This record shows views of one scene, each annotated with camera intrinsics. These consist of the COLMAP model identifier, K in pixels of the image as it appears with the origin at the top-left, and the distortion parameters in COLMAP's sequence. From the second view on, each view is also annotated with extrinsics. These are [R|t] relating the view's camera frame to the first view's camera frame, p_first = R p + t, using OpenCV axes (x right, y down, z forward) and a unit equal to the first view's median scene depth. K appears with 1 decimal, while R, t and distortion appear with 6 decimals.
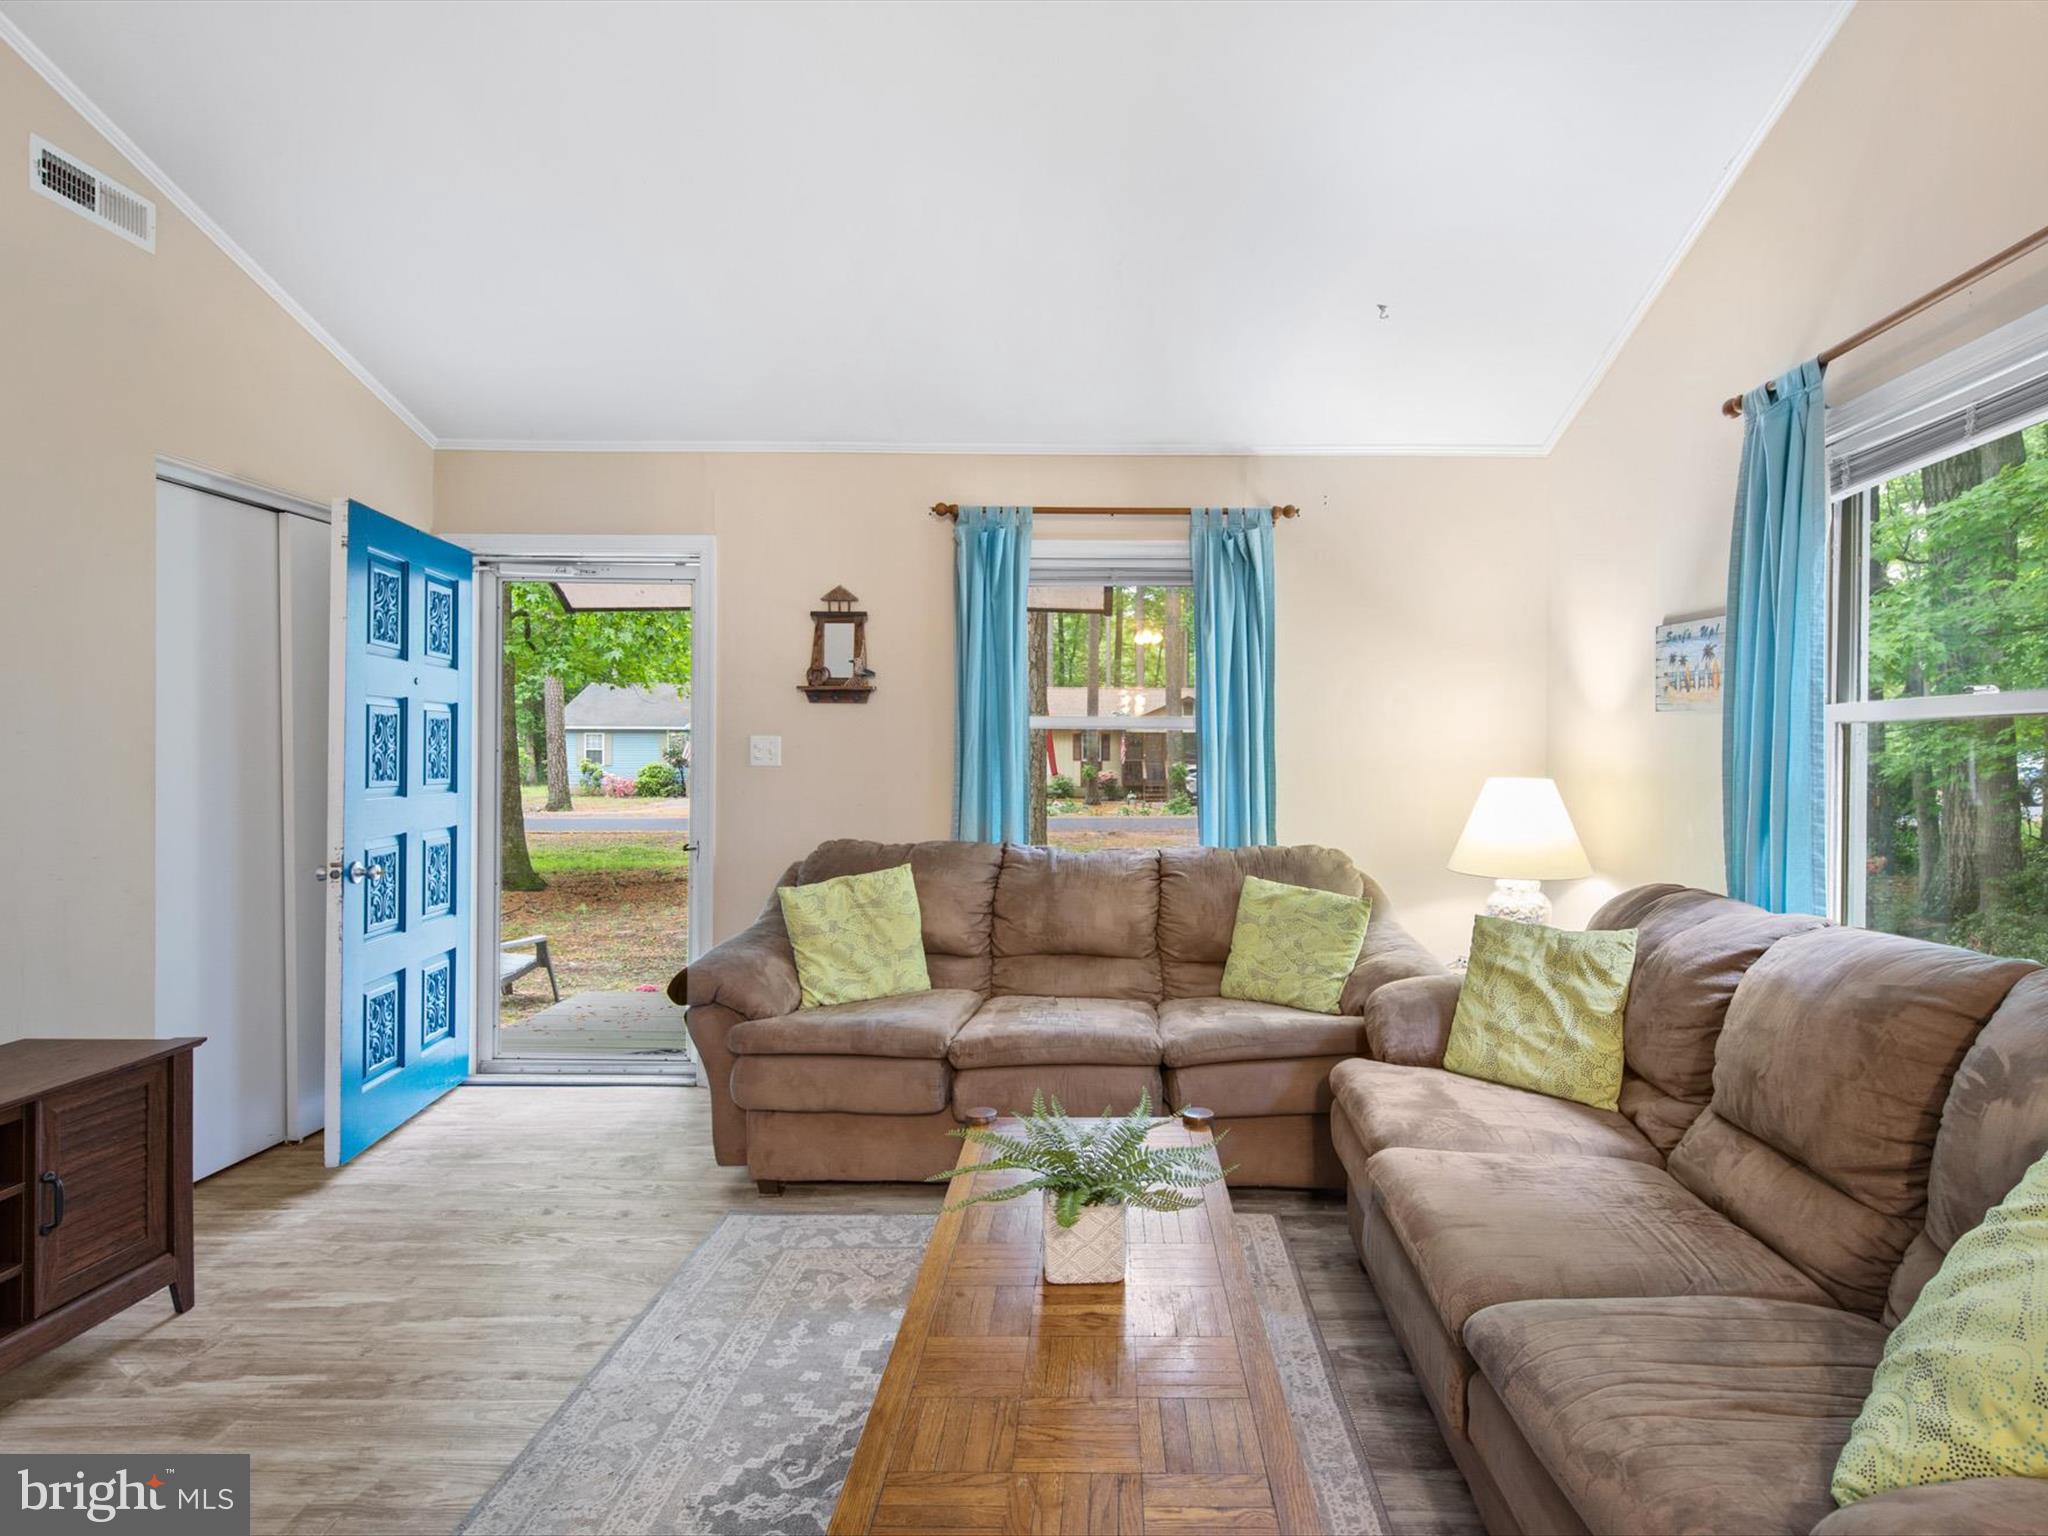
lens RADIAL K [[1087.0, 0, 1089.5], [0, 1087.0, 760.3], [0, 0, 1]] dist [-0.001169, 0.000448]
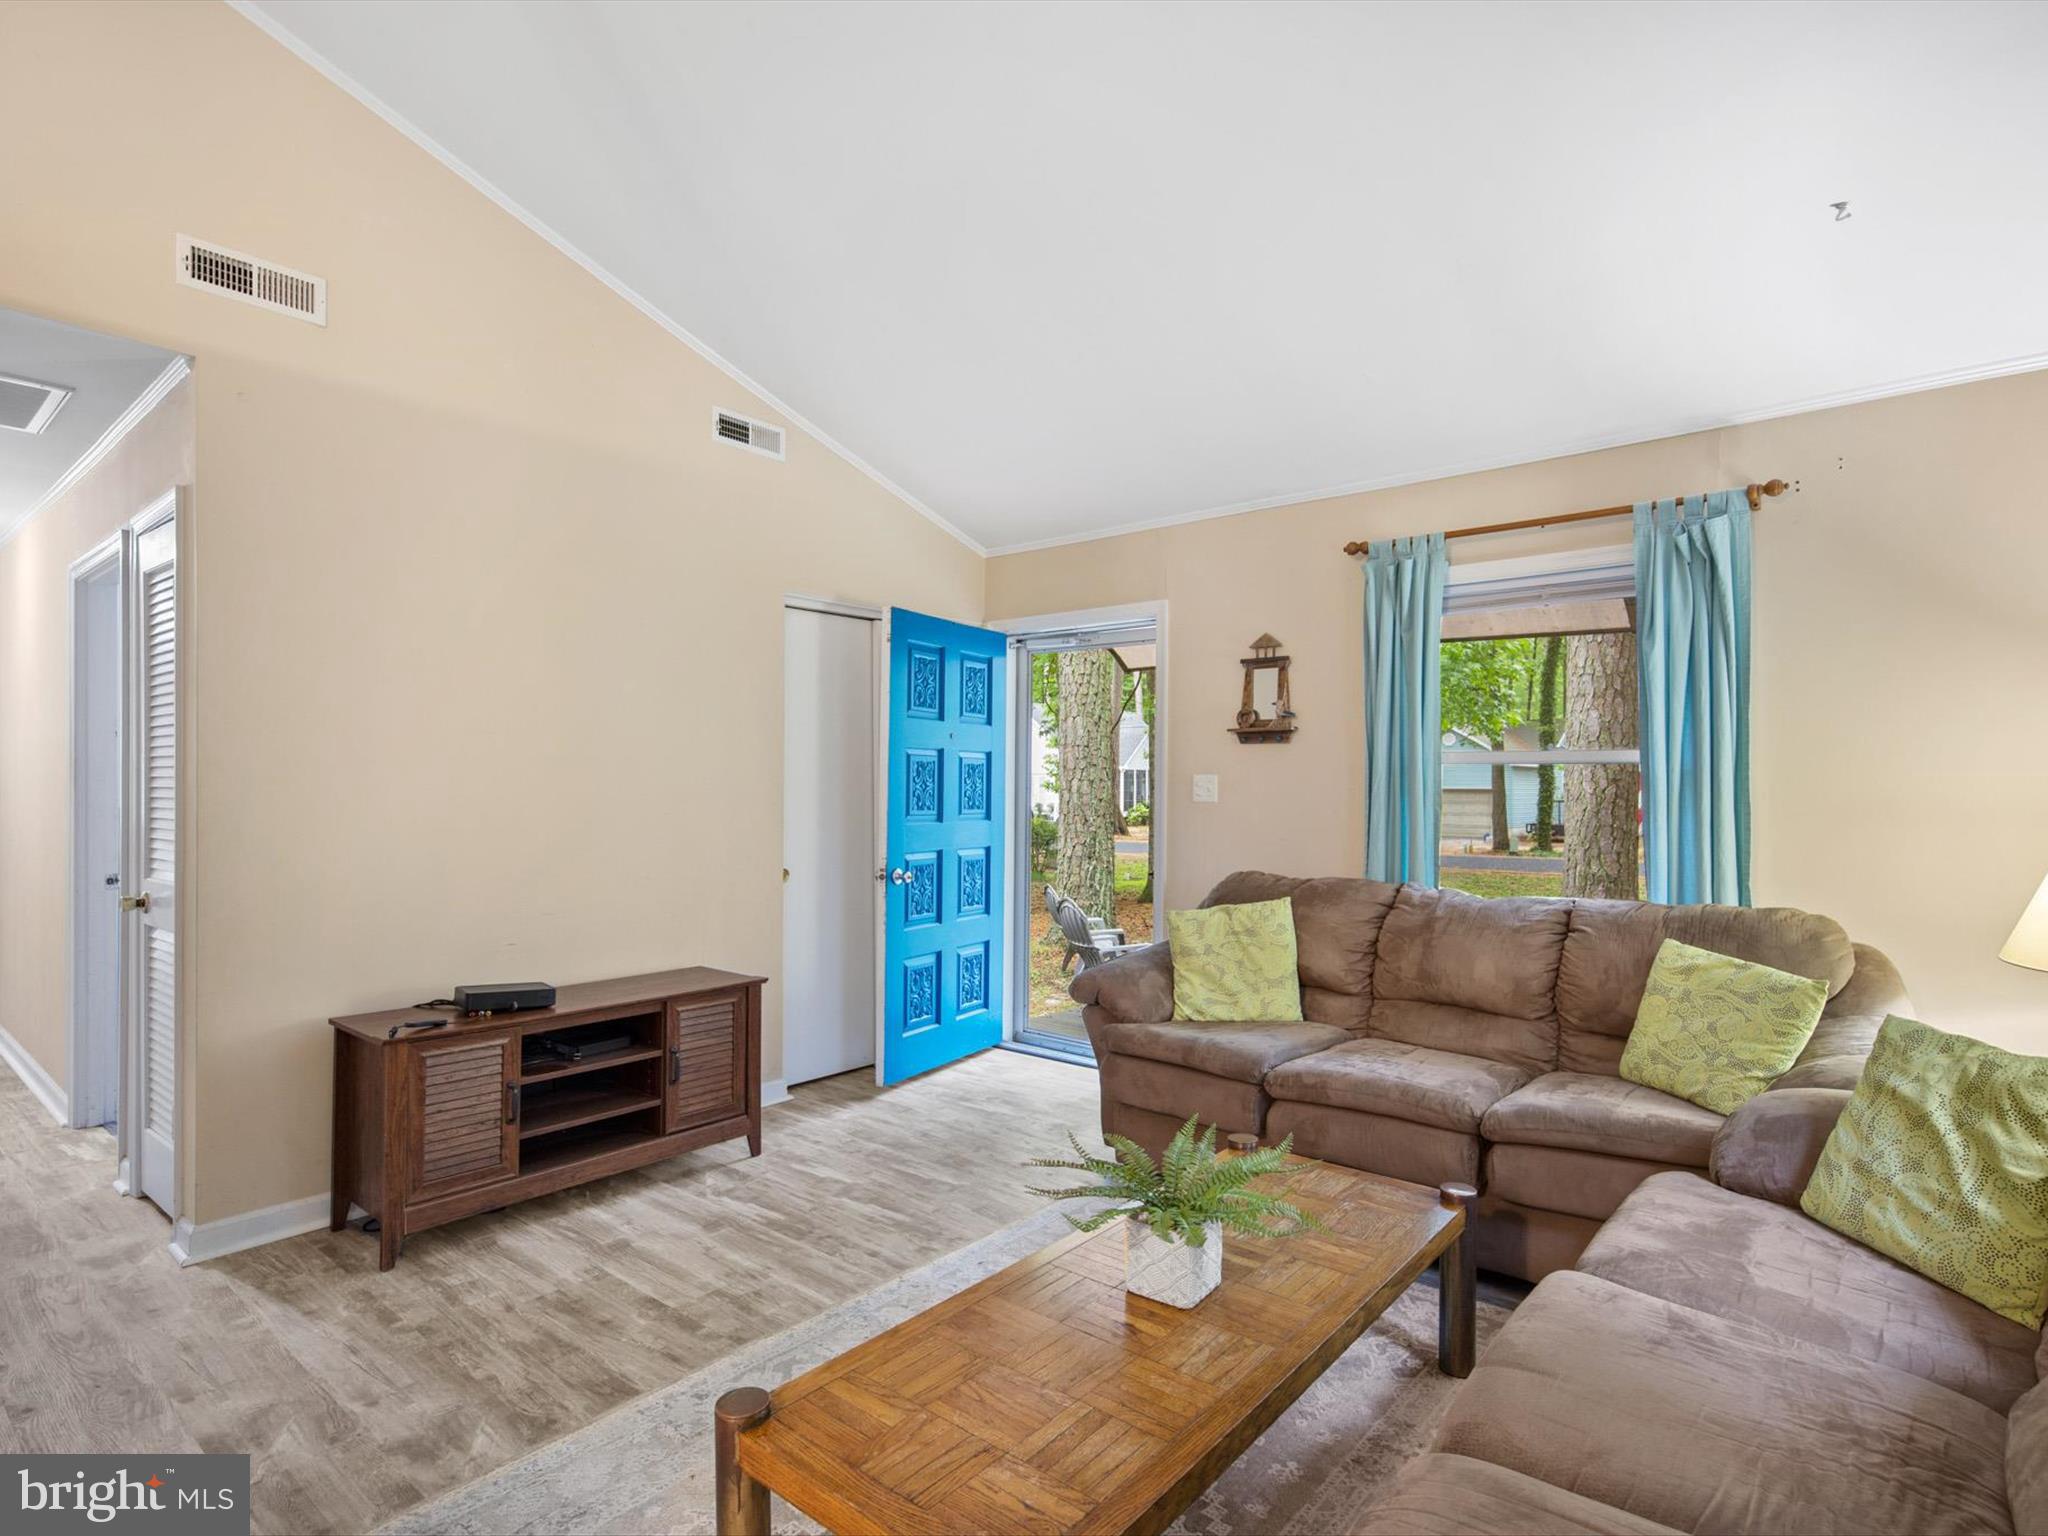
lens RADIAL K [[1039.1, 0, 1032.5], [0, 1039.1, 789.6], [0, 0, 1]] dist [0.000057, 0.000451]
pose [[0.776723, 0.001052, -0.629841, 0.276671], [-0.005833, 0.999968, -0.005524, -0.000553], [0.629815, 0.007964, 0.776704, 0.078175]]
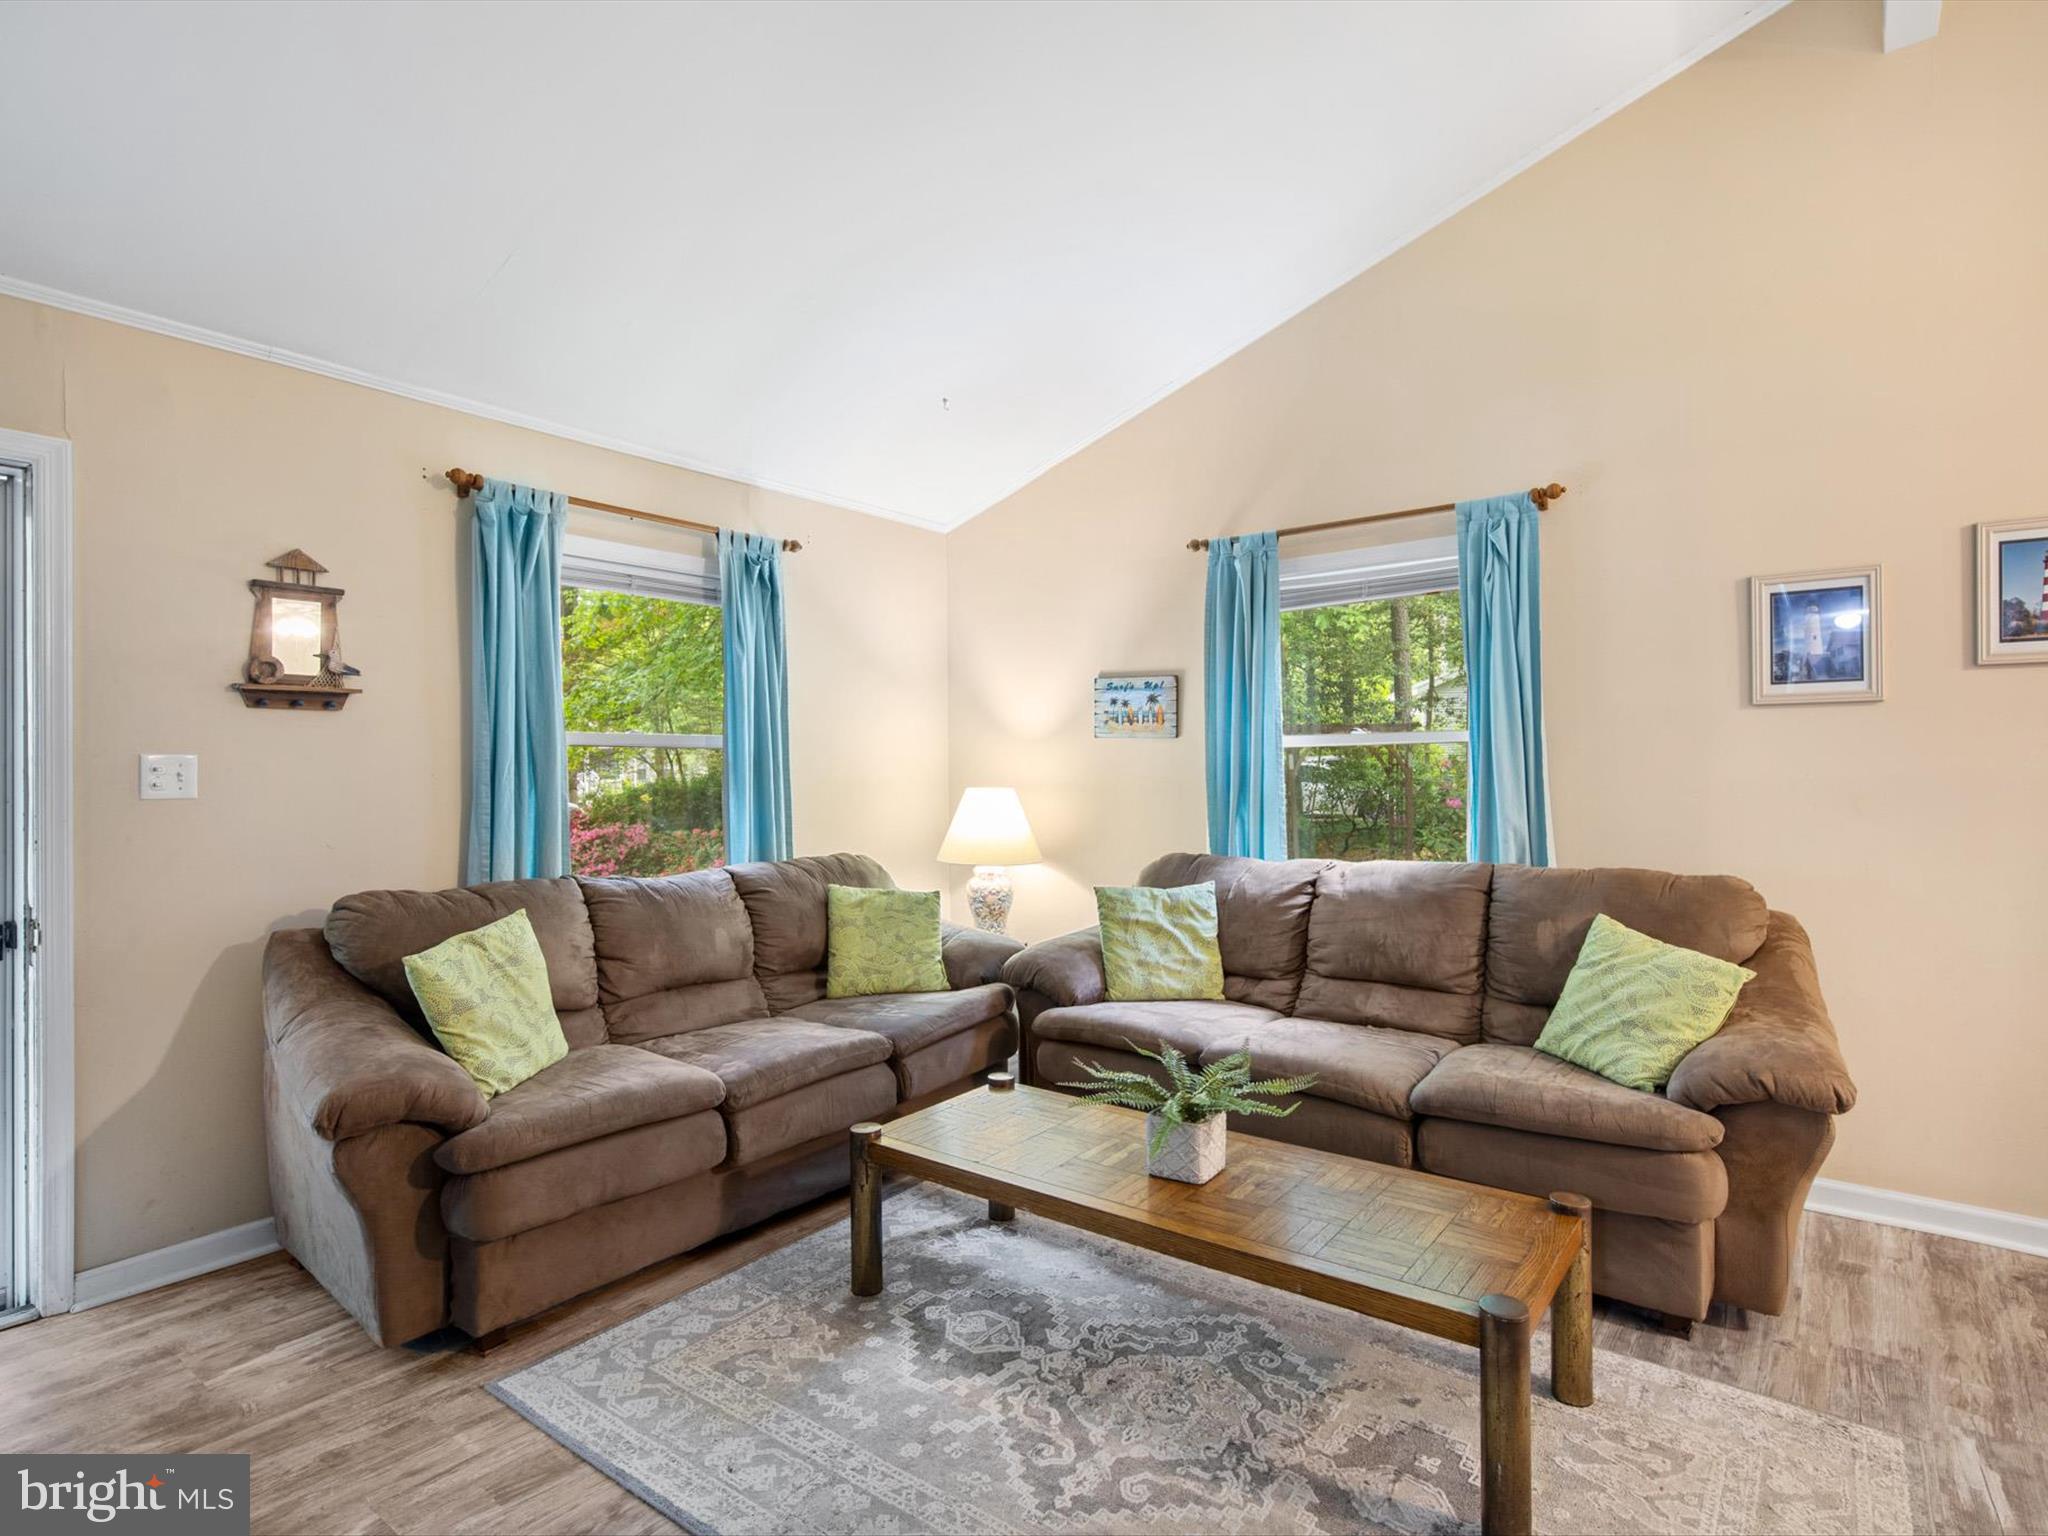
lens RADIAL K [[1080.4, 0, 1021.4], [0, 1080.4, 760.0], [0, 0, 1]] dist [0.002727, 0.000894]
pose [[0.601061, -0.003586, 0.799195, -0.613997], [0.017416, 0.999811, -0.008612, -0.004762], [-0.799013, 0.019095, 0.601010, 0.207130]]
